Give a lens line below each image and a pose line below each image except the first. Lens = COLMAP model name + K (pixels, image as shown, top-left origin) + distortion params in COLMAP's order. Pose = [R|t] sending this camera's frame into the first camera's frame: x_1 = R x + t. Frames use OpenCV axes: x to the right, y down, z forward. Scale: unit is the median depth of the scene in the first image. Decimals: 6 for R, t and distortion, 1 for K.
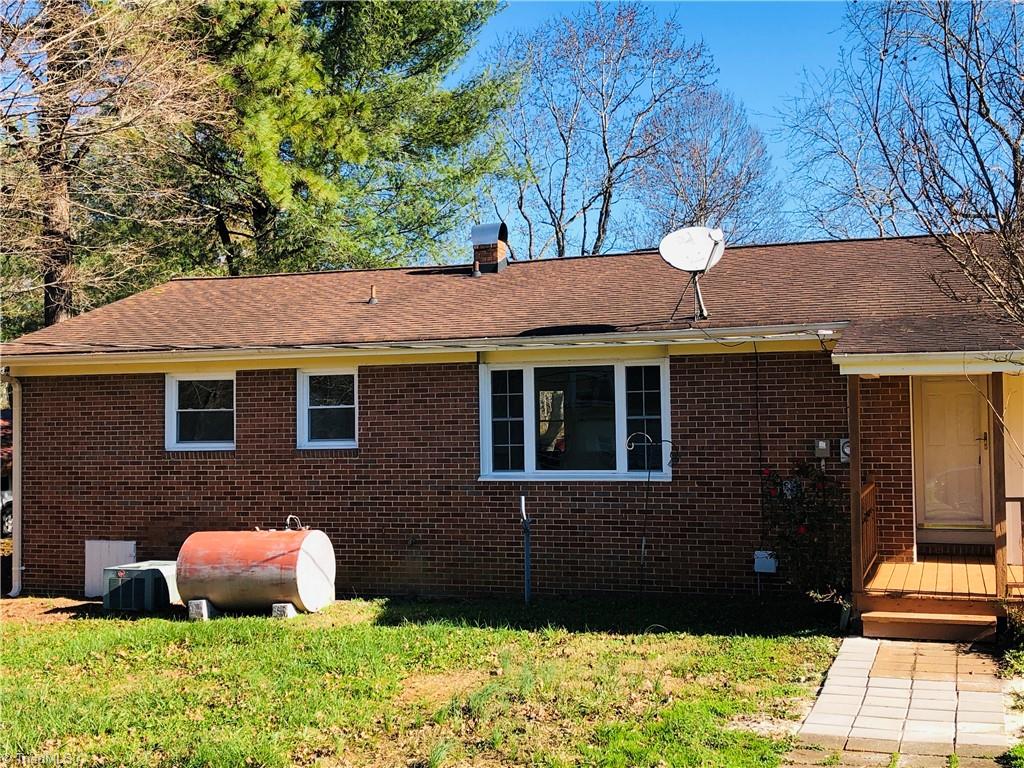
lens RADIAL K [[1251.4, 0, 512.0], [0, 1251.4, 384.0], [0, 0, 1]] dist [0.063412, 0.000712]
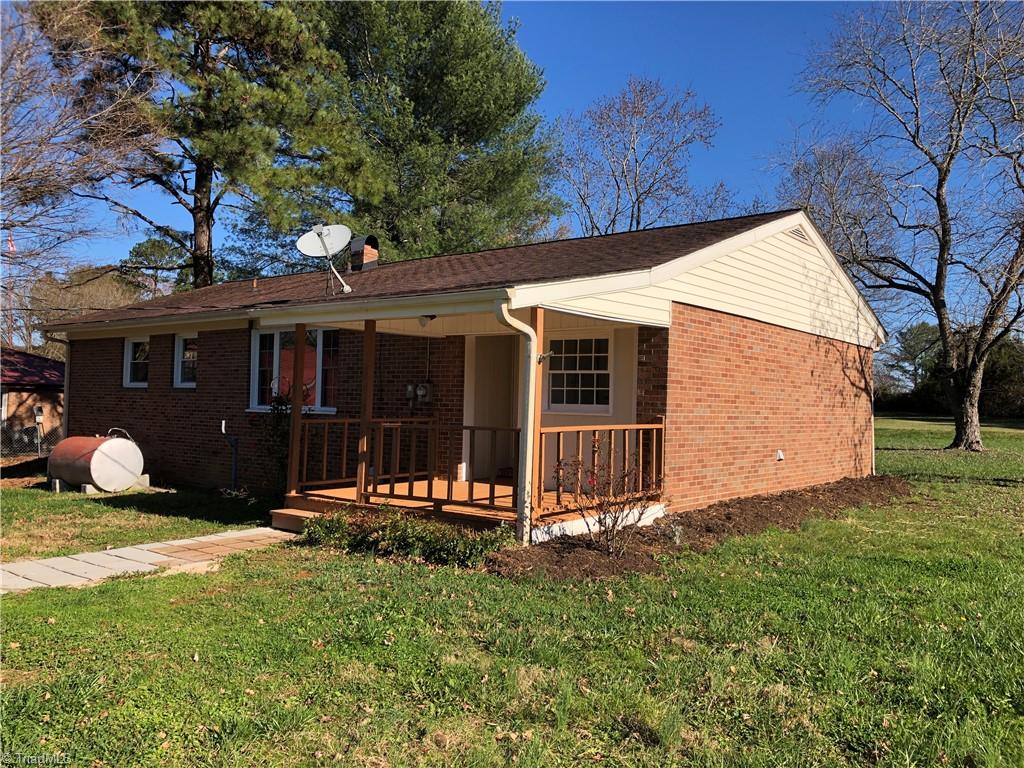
lens RADIAL K [[845.9, 0, 510.8], [0, 845.9, 371.0], [0, 0, 1]] dist [0.020733, -0.010899]
pose [[0.940763, 0.019151, -0.338522, 0.604601], [-0.020645, 0.999787, -0.000812, 0.027607], [0.338435, 0.007753, 0.940958, 0.199911]]
